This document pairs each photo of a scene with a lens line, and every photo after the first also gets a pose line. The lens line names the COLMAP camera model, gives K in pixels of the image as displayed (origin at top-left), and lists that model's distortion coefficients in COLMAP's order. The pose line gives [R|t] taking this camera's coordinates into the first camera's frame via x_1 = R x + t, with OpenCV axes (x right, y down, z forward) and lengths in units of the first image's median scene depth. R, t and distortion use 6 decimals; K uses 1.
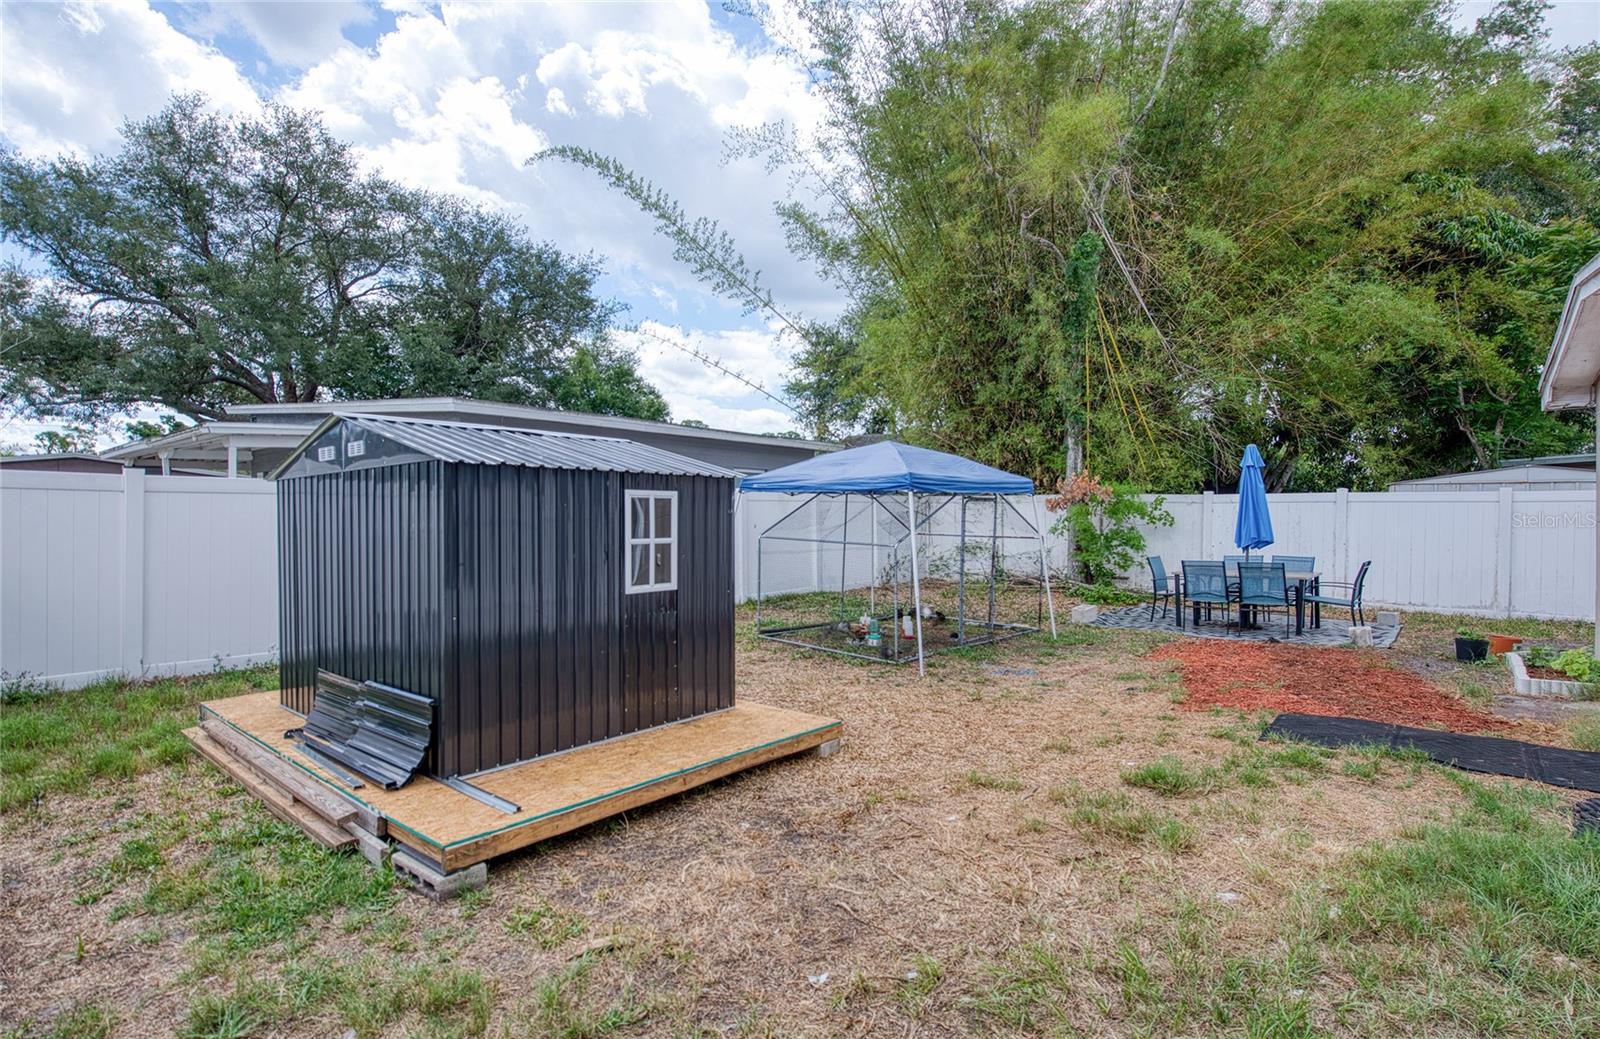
lens RADIAL K [[770.3, 0, 797.8], [0, 770.3, 523.7], [0, 0, 1]] dist [-0.011475, -0.002233]
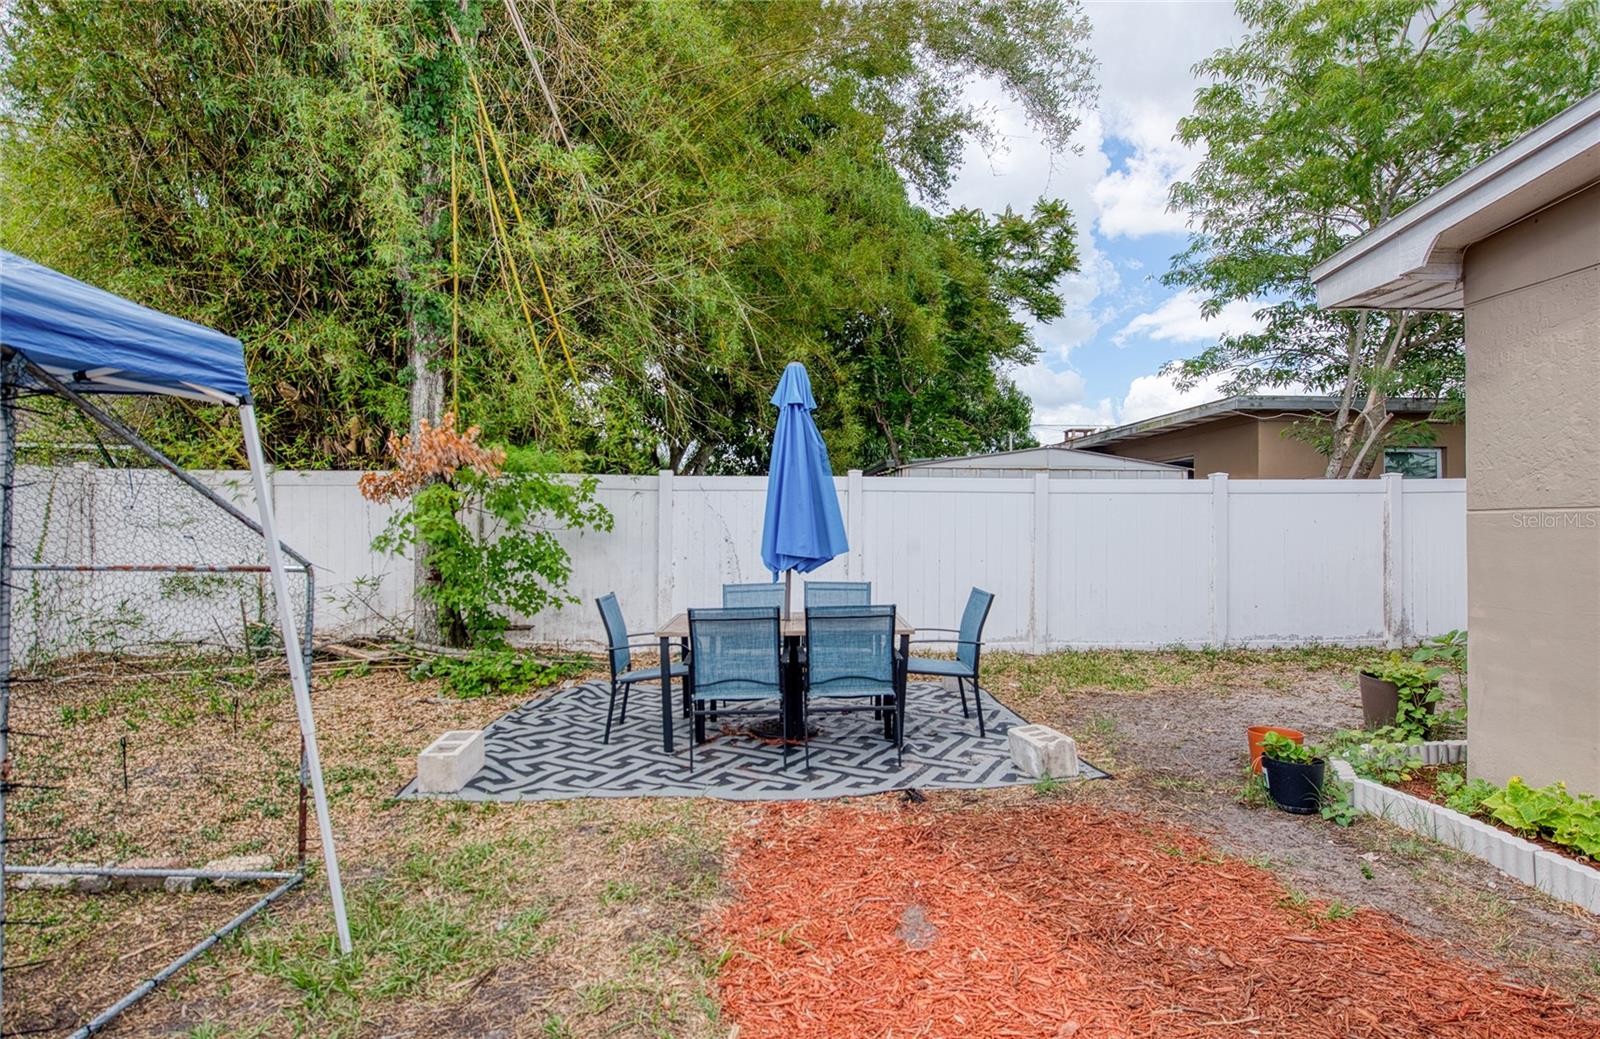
lens RADIAL K [[770.3, 0, 799.2], [0, 770.3, 519.6], [0, 0, 1]] dist [-0.011475, -0.002233]
pose [[0.706715, -0.003577, 0.707489, 0.183912], [0.004659, 0.999989, 0.000402, -0.004287], [-0.707483, 0.003012, 0.706724, 0.495269]]
